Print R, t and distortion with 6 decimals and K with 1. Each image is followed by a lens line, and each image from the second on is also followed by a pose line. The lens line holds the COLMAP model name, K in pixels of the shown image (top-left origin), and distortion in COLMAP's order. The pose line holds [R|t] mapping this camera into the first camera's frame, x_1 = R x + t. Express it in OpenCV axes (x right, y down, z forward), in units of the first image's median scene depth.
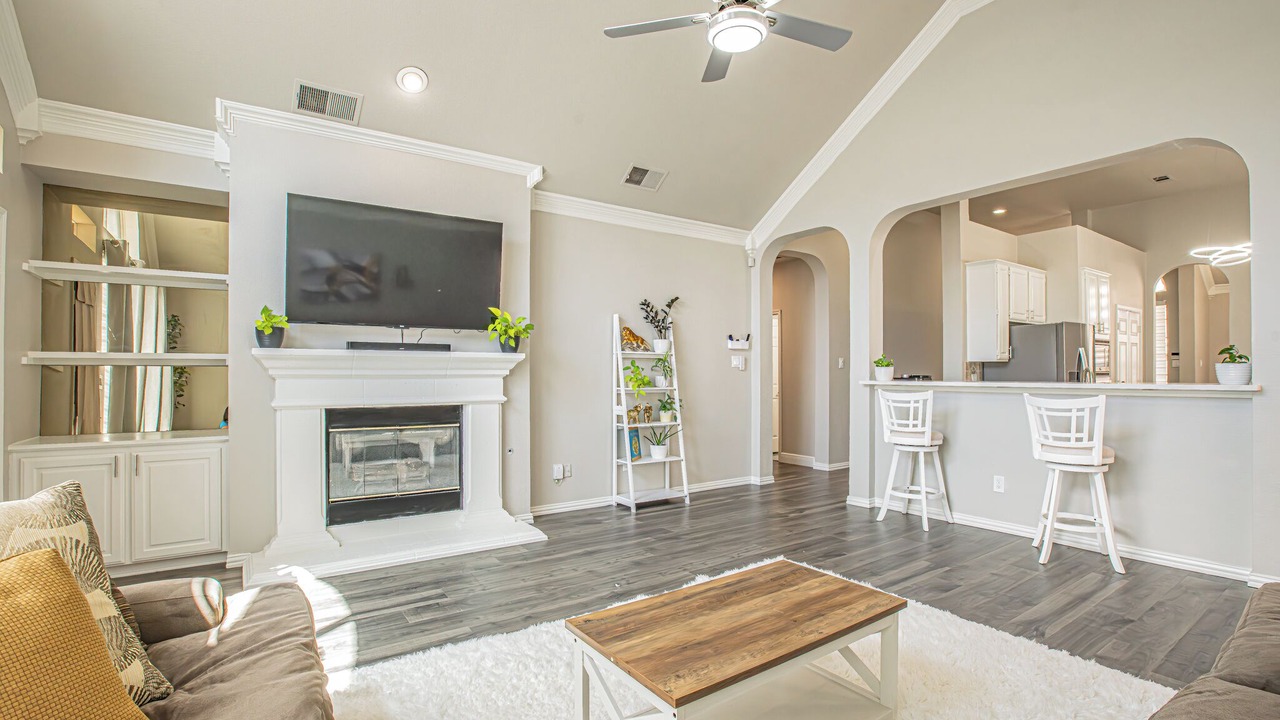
lens RADIAL K [[596.6, 0, 642.4], [0, 596.6, 364.4], [0, 0, 1]] dist [-0.003152, -0.000475]
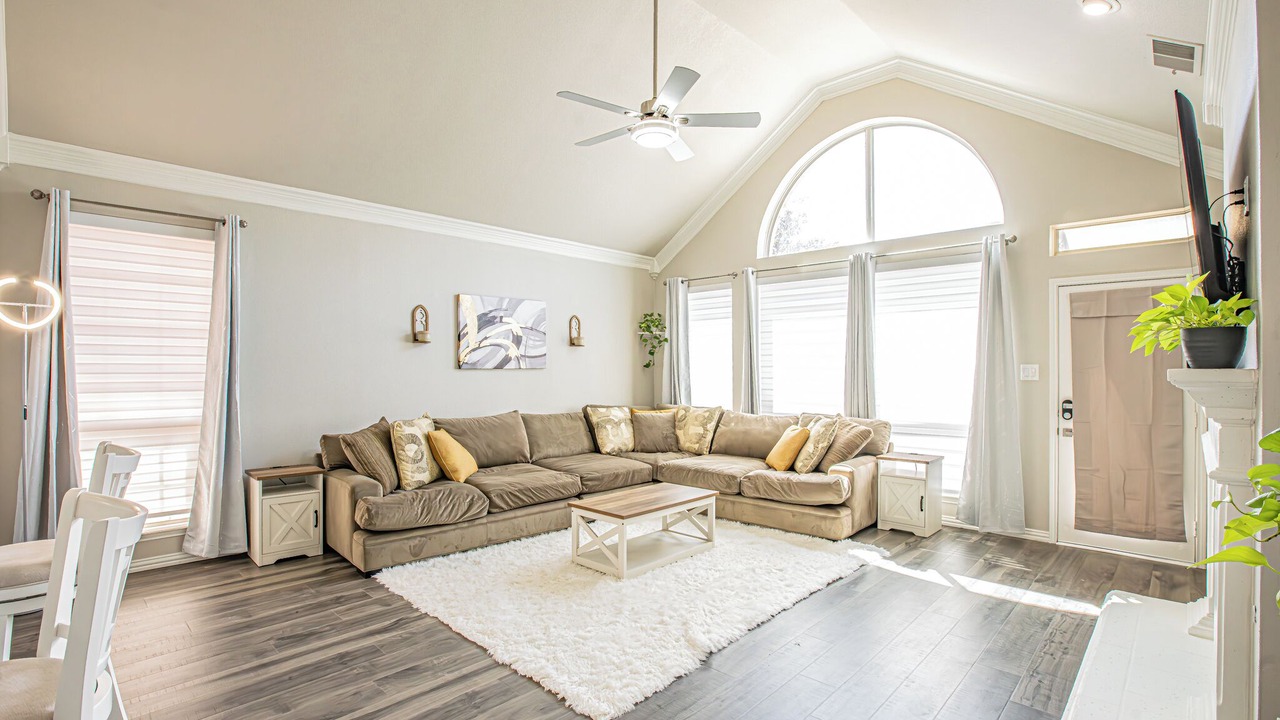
lens RADIAL K [[582.9, 0, 640.0], [0, 582.9, 360.0], [0, 0, 1]] dist [0.000658, 0.000086]
pose [[-0.983905, -0.005988, -0.178594, 0.367350], [-0.001862, 0.999728, -0.023264, -0.024220], [0.178685, -0.022557, -0.983648, 1.956484]]
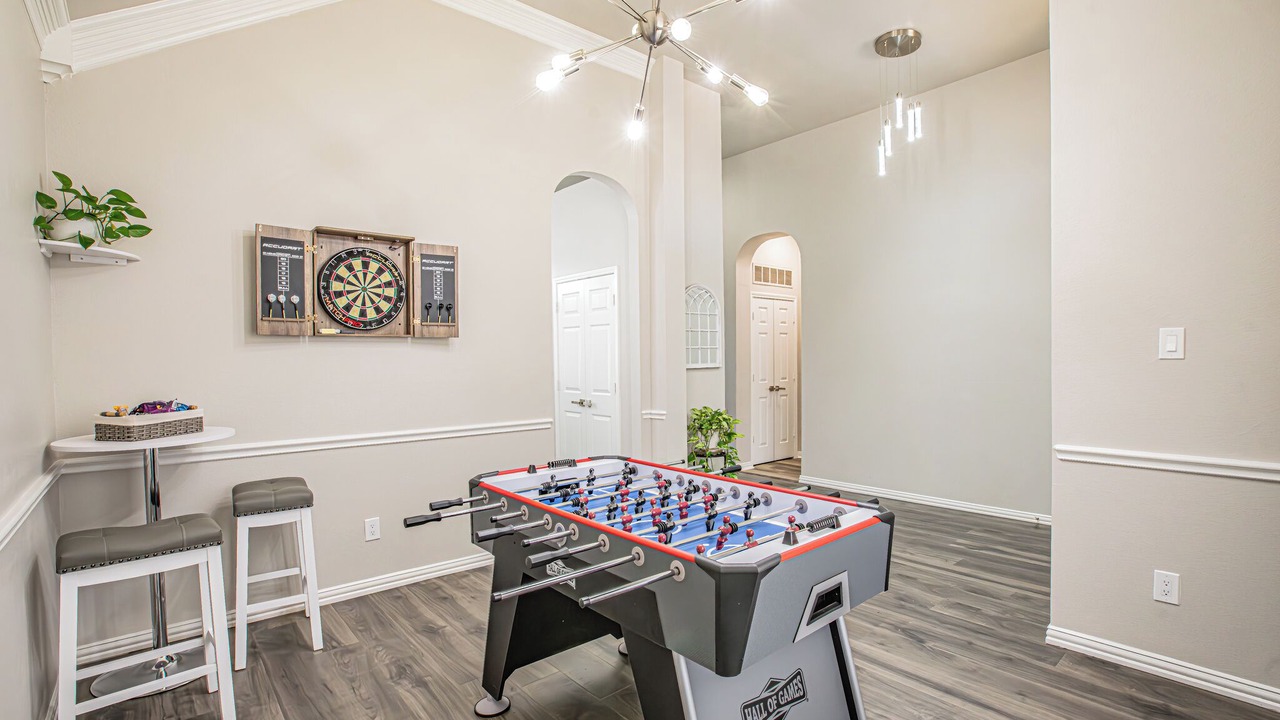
lens RADIAL K [[596.6, 0, 642.4], [0, 596.6, 364.4], [0, 0, 1]] dist [-0.003152, -0.000475]
pose [[0.064235, 0.002287, -0.997932, 1.787274], [0.020596, 0.999781, 0.003617, -0.013704], [0.997722, -0.020786, 0.064174, 1.113765]]
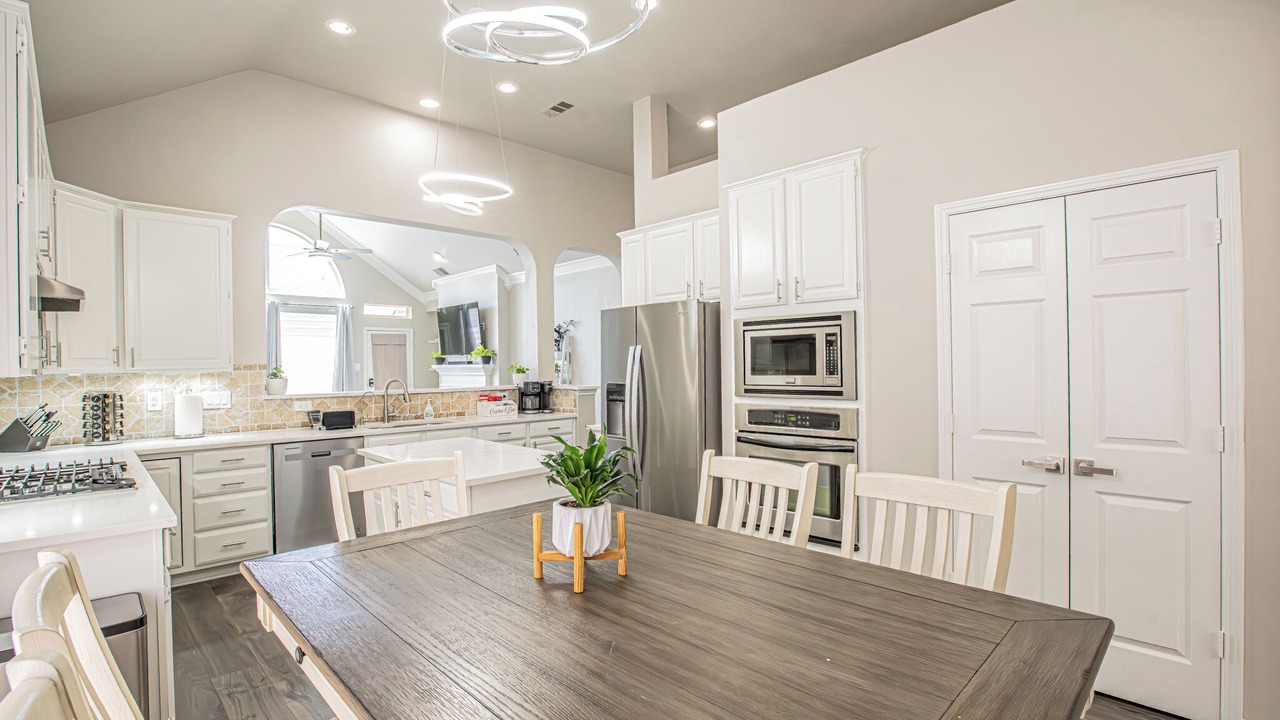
lens RADIAL K [[596.6, 0, 642.4], [0, 596.6, 364.4], [0, 0, 1]] dist [-0.003152, -0.000475]
pose [[0.132883, 0.000912, -0.991131, 0.684992], [0.022562, 0.999738, 0.003944, -0.024065], [0.990875, -0.022886, 0.132828, 1.940862]]
